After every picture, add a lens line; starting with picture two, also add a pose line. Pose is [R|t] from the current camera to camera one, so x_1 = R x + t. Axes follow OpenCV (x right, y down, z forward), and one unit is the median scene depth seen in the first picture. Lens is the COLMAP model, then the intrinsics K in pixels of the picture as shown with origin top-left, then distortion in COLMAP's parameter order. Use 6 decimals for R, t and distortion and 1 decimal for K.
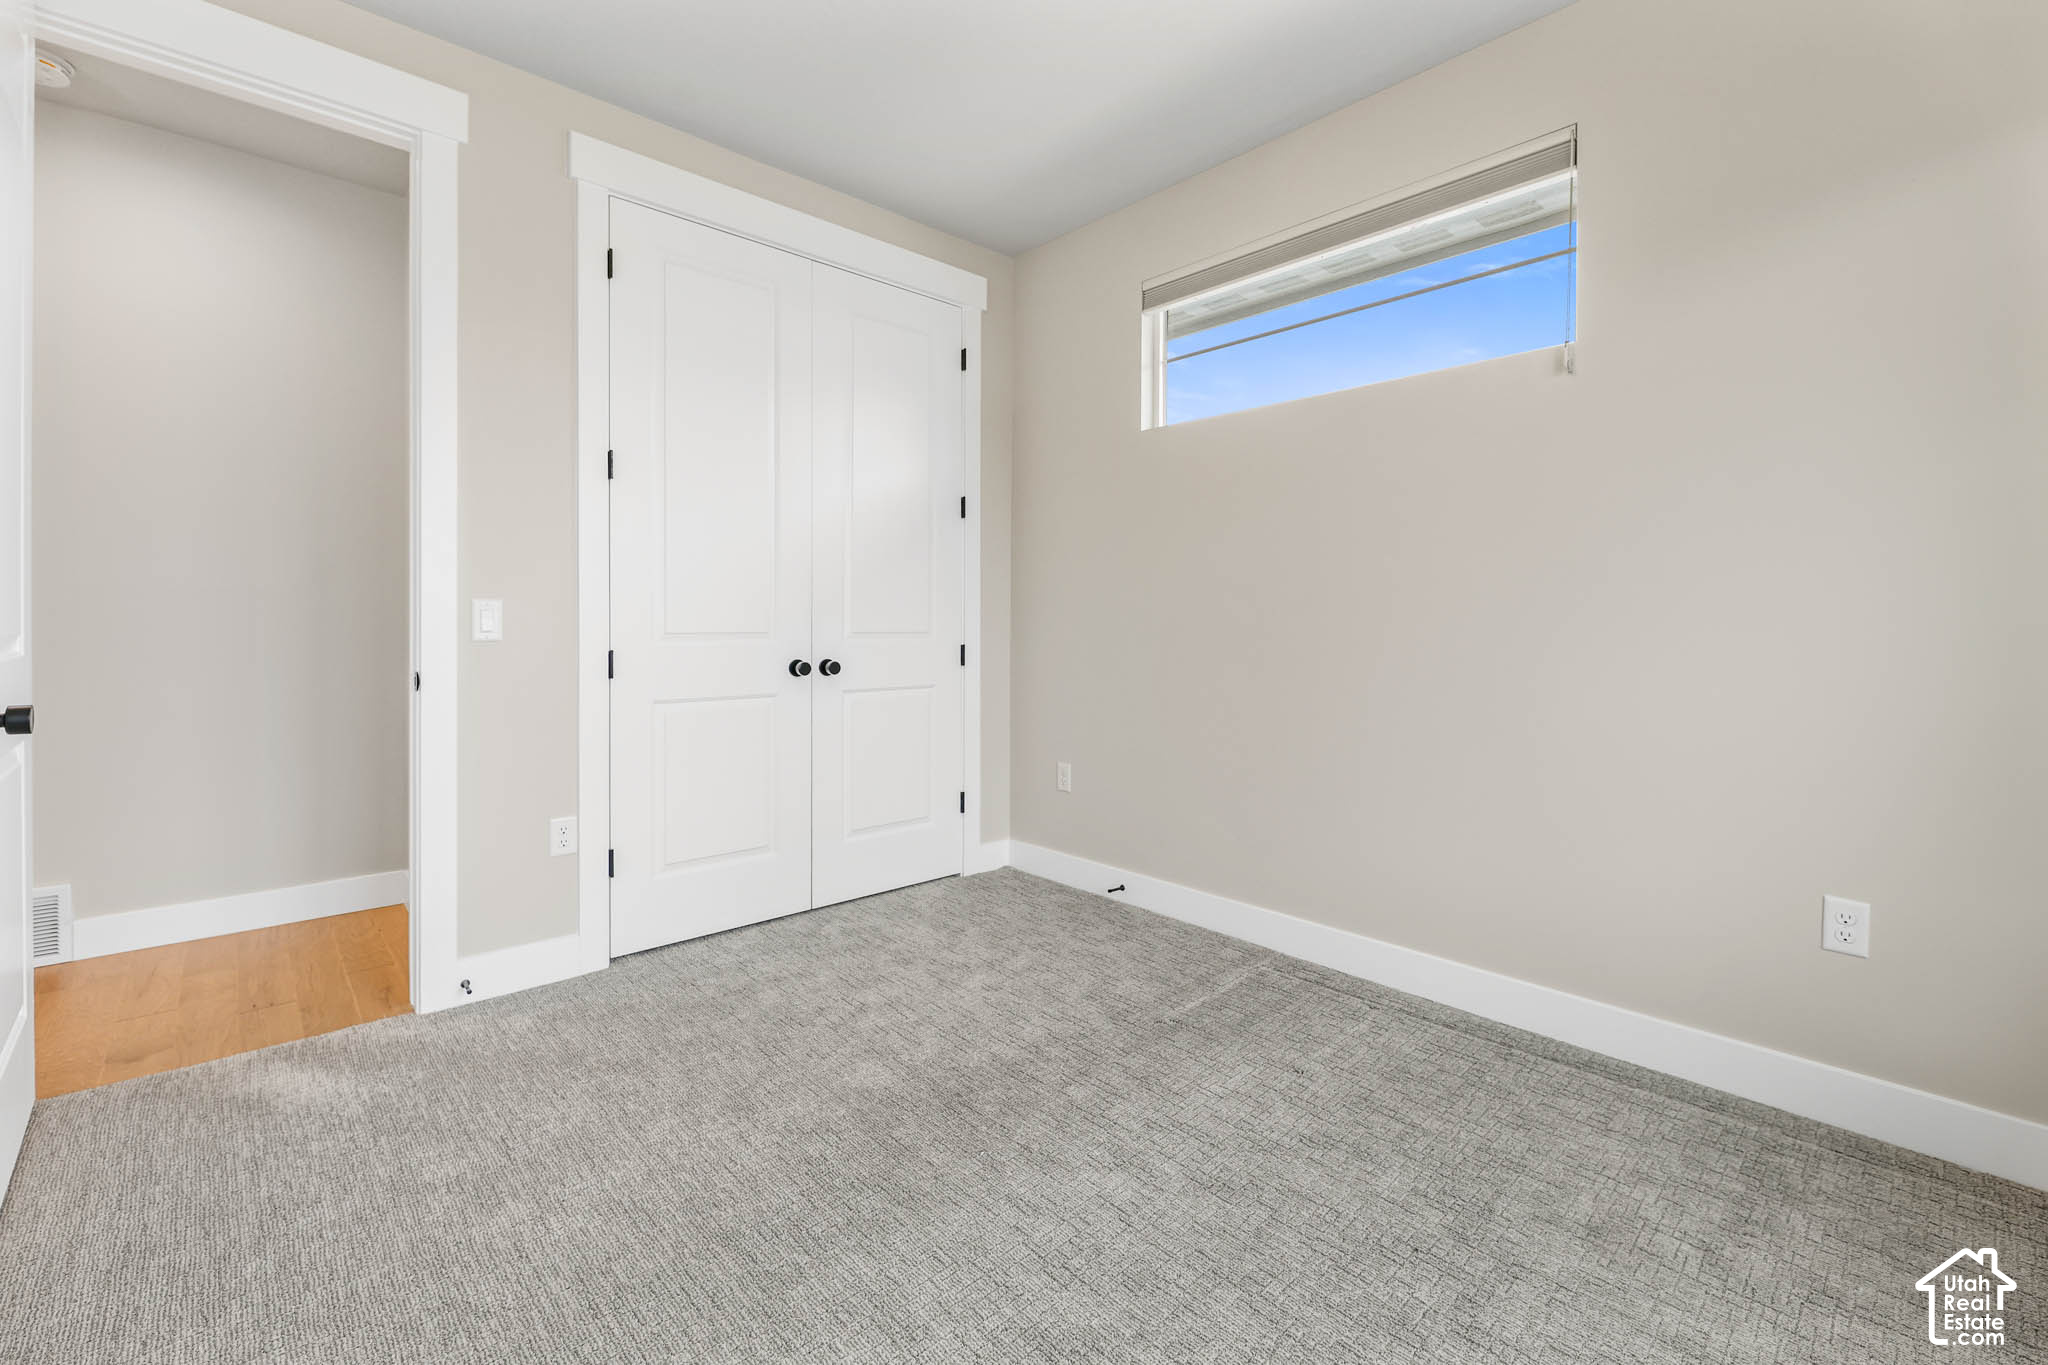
lens RADIAL K [[822.5, 0, 1028.7], [0, 822.5, 628.2], [0, 0, 1]] dist [-0.000137, -0.000051]
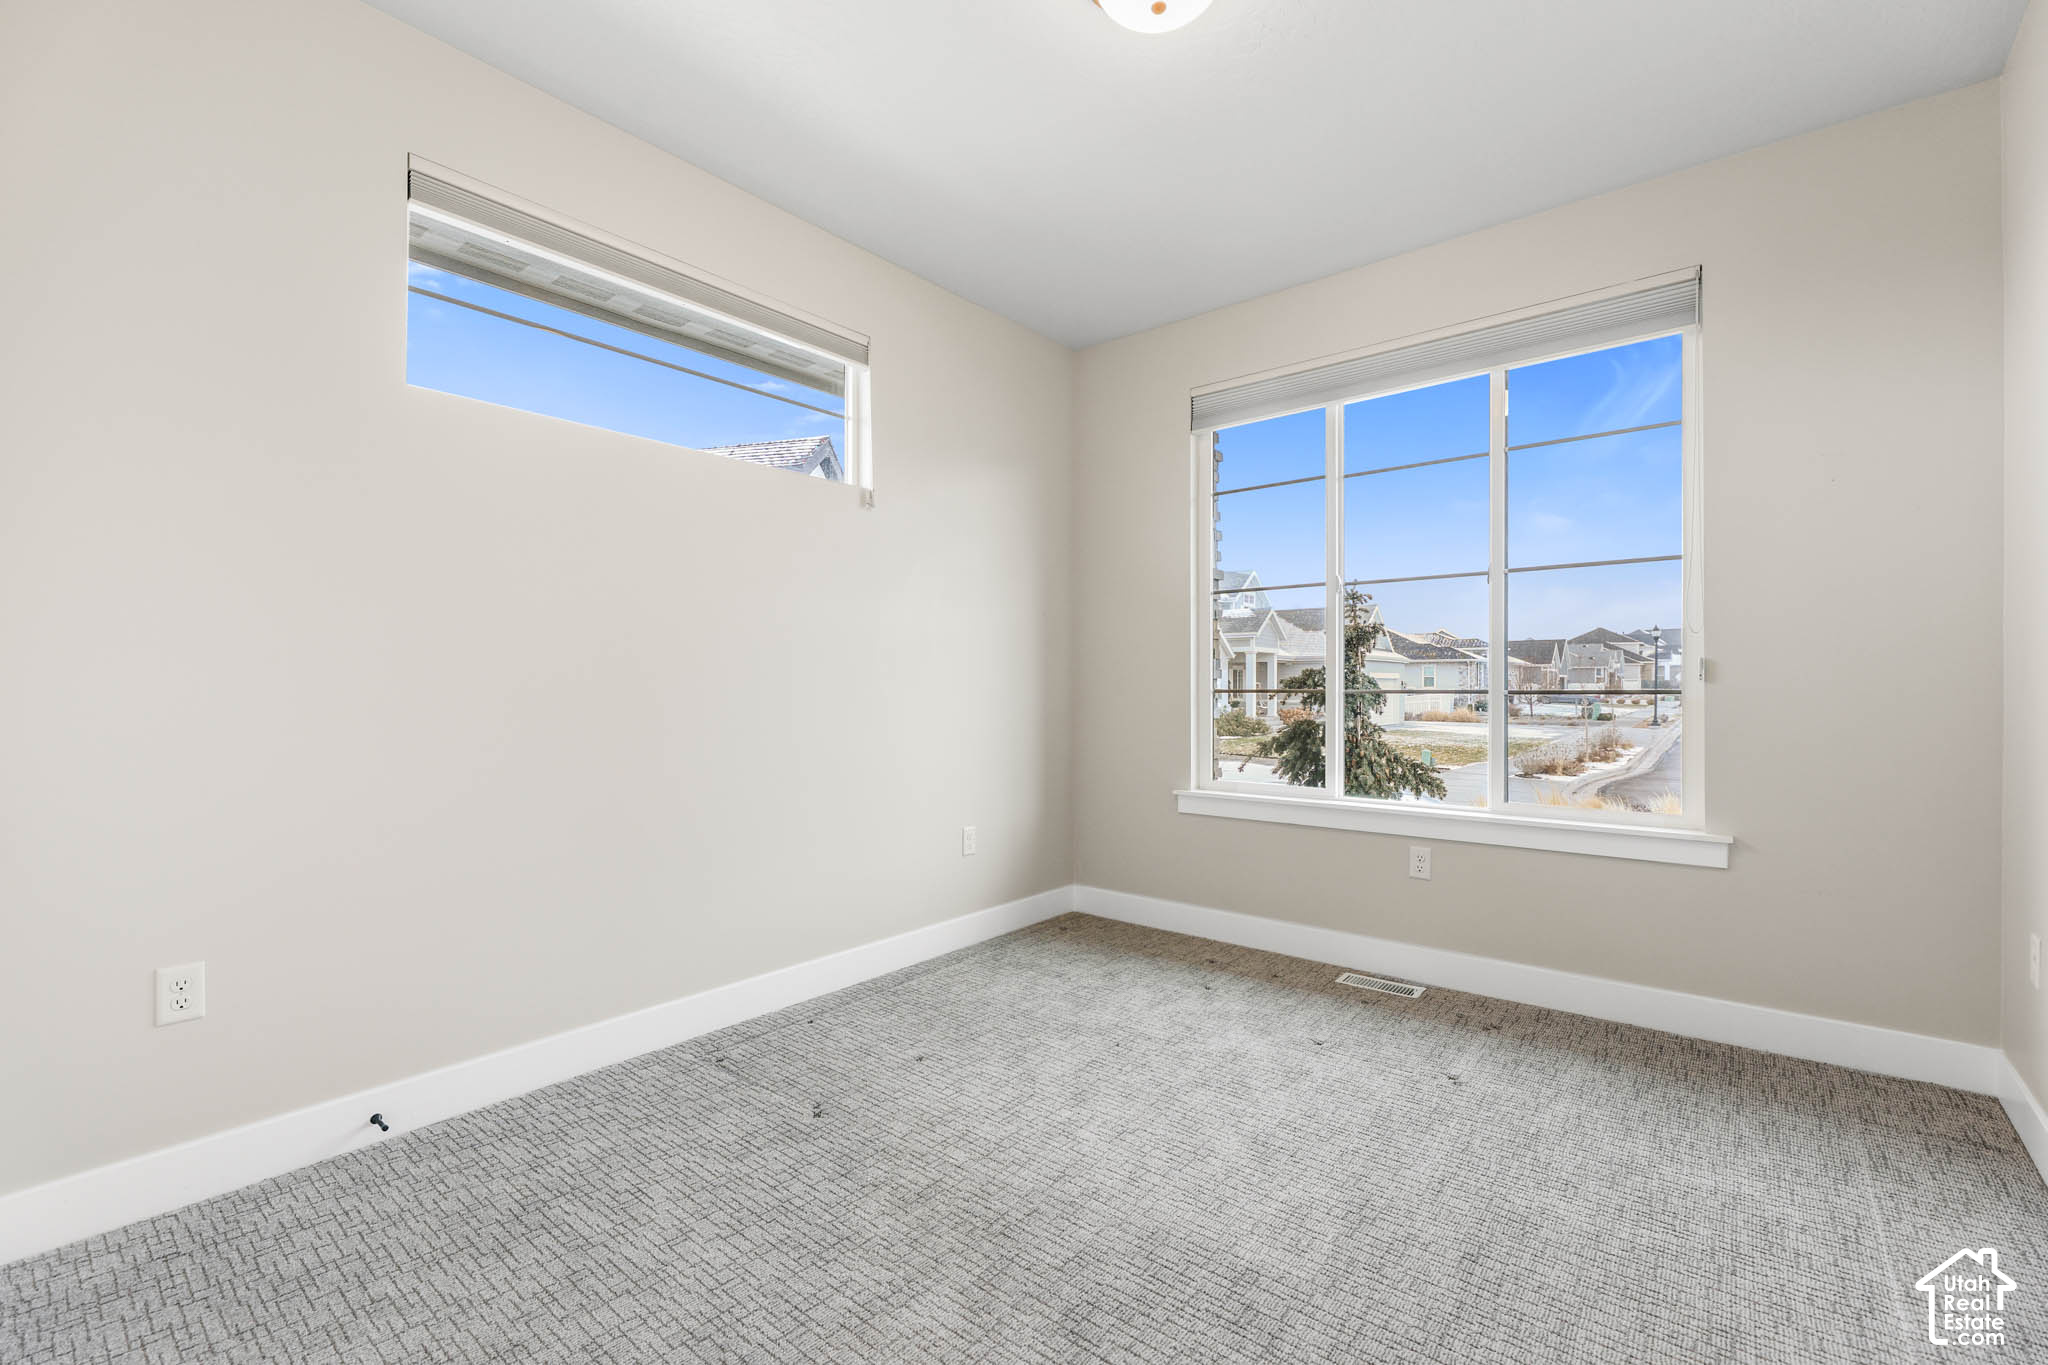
lens RADIAL K [[839.5, 0, 1032.0], [0, 839.5, 670.9], [0, 0, 1]] dist [-0.001638, -0.000244]
pose [[-0.092592, 0.013183, 0.995617, -0.742977], [0.003726, 0.999910, -0.012893, -0.006843], [-0.995697, 0.002515, -0.092633, 0.773650]]
